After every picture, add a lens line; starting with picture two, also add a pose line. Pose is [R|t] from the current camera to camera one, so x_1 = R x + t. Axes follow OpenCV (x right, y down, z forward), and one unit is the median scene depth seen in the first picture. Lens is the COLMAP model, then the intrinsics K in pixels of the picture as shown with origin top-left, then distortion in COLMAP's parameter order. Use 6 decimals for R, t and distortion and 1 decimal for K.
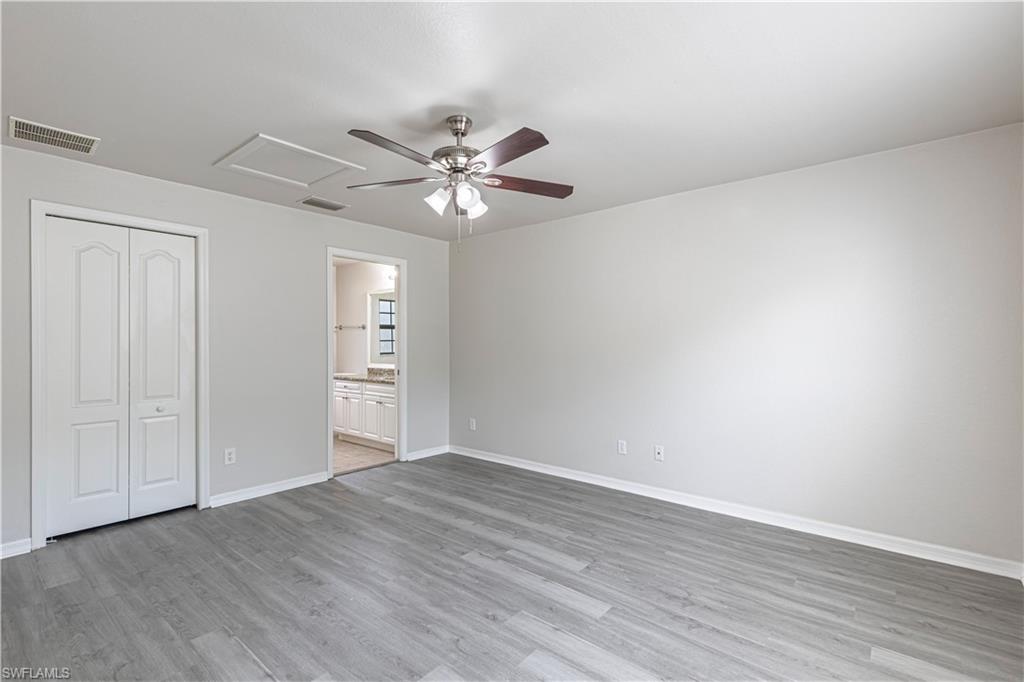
lens RADIAL K [[466.0, 0, 514.9], [0, 466.0, 342.2], [0, 0, 1]] dist [-0.000527, -0.000029]
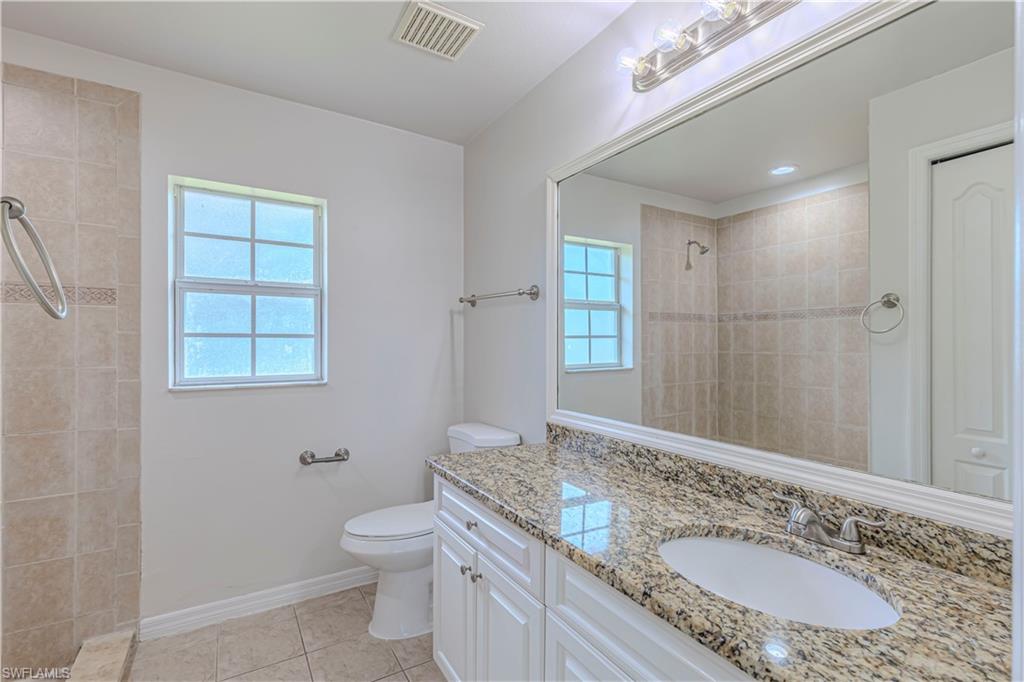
lens RADIAL K [[466.0, 0, 511.0], [0, 466.0, 340.5], [0, 0, 1]] dist [-0.000527, -0.000029]
pose [[0.947865, 0.001970, -0.318666, -0.239657], [-0.002426, 0.999997, -0.001034, 0.001140], [0.318663, 0.001753, 0.947867, 0.695703]]
